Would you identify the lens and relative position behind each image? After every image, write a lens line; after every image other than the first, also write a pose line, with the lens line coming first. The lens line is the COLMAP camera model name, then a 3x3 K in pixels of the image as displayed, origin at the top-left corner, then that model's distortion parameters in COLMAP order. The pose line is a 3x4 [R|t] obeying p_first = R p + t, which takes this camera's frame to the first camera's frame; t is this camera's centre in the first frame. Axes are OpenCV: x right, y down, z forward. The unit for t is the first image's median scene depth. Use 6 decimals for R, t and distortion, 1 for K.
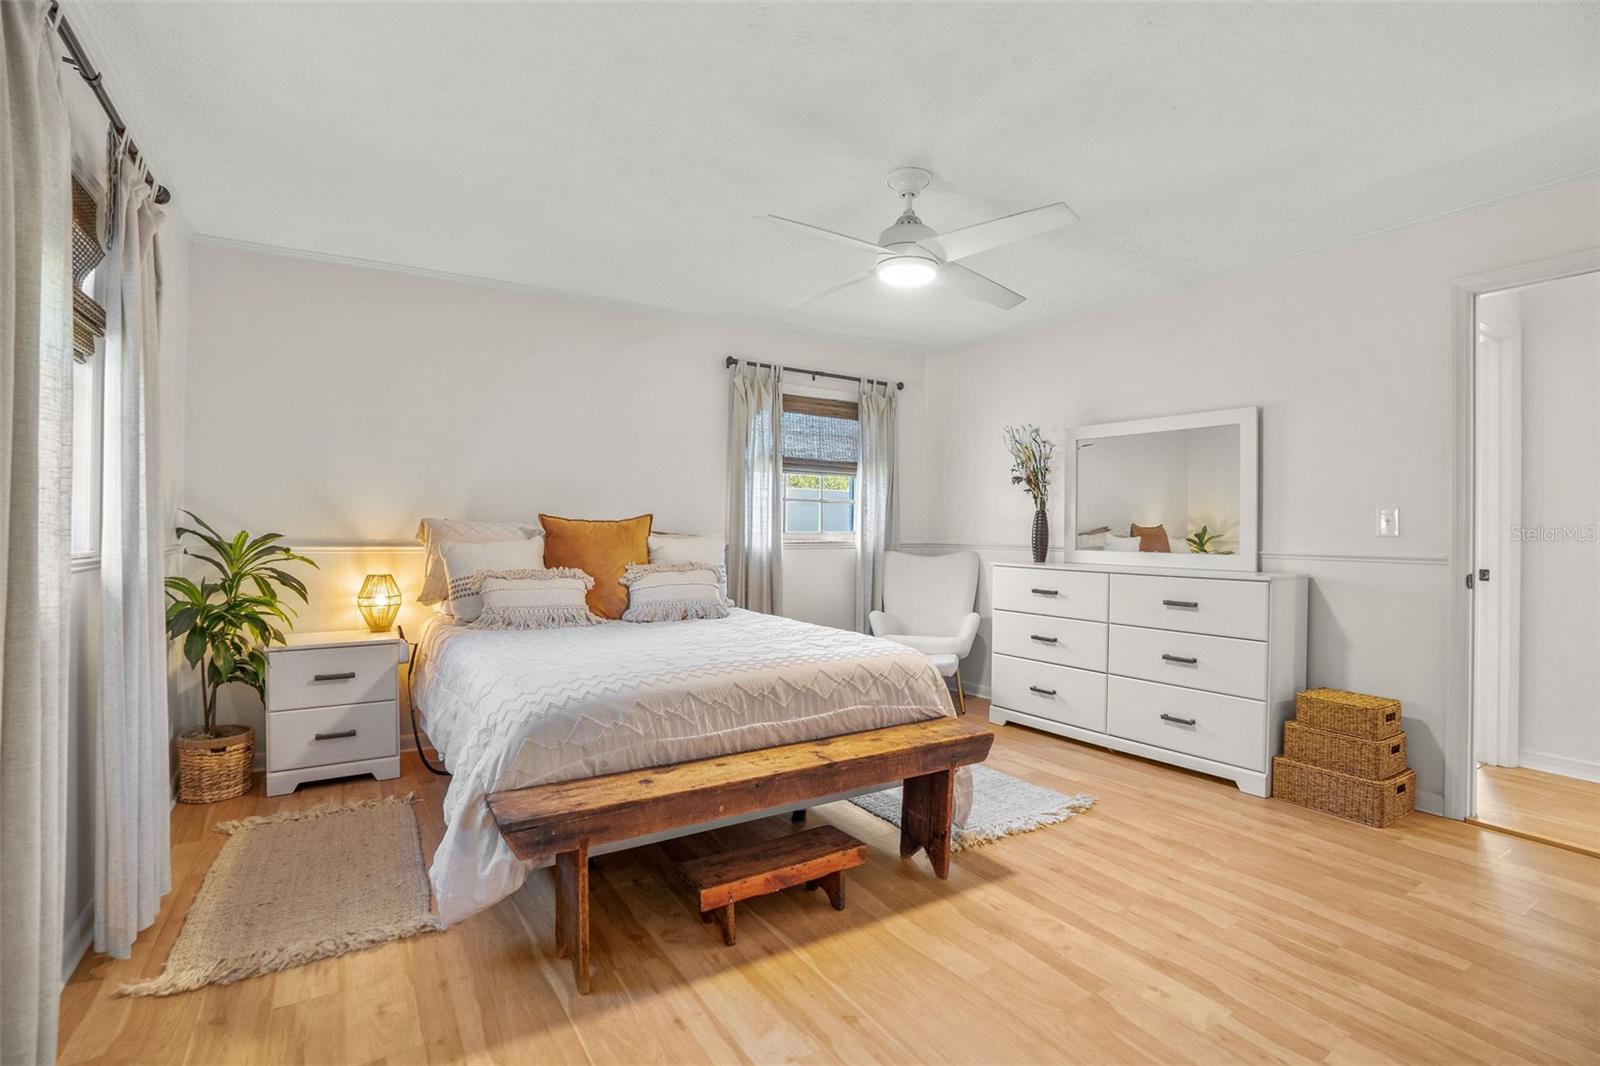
lens RADIAL K [[730.3, 0, 794.0], [0, 730.3, 531.7], [0, 0, 1]] dist [-0.002553, 0.000305]
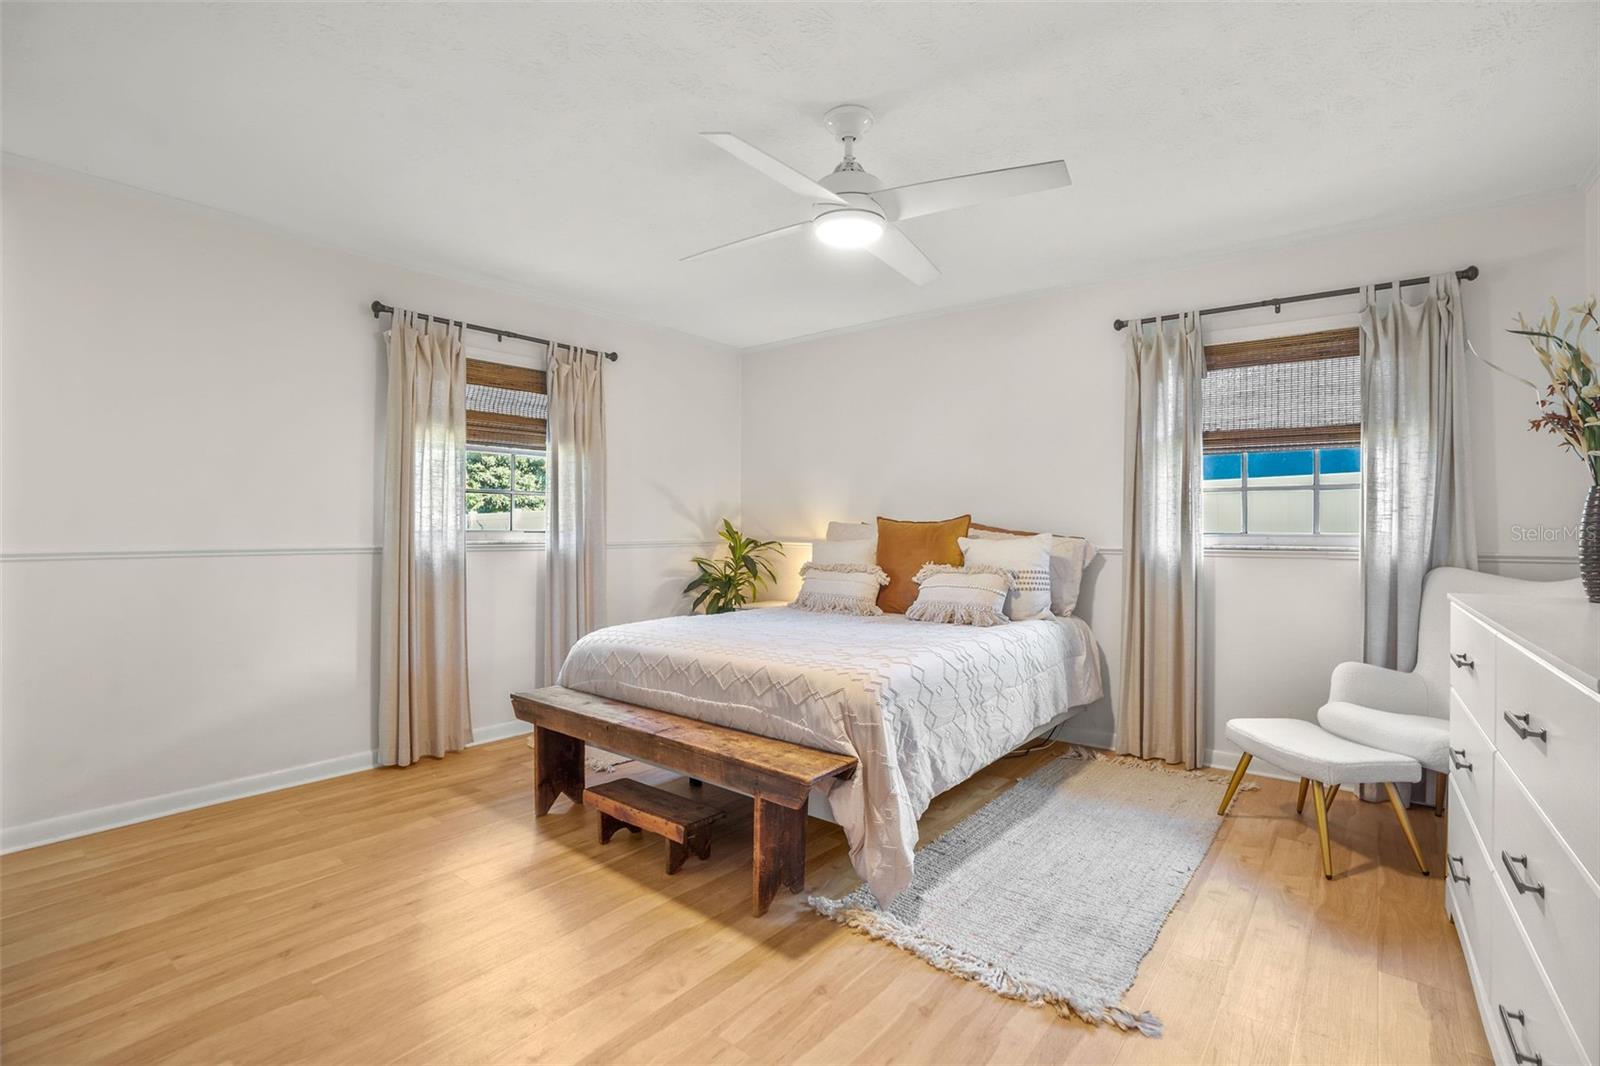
lens RADIAL K [[730.3, 0, 794.0], [0, 730.3, 531.7], [0, 0, 1]] dist [-0.002553, 0.000305]
pose [[0.339647, 0.003139, -0.940548, 1.019664], [-0.009741, 0.999953, -0.000180, 0.000786], [0.940503, 0.009223, 0.339661, 0.702676]]
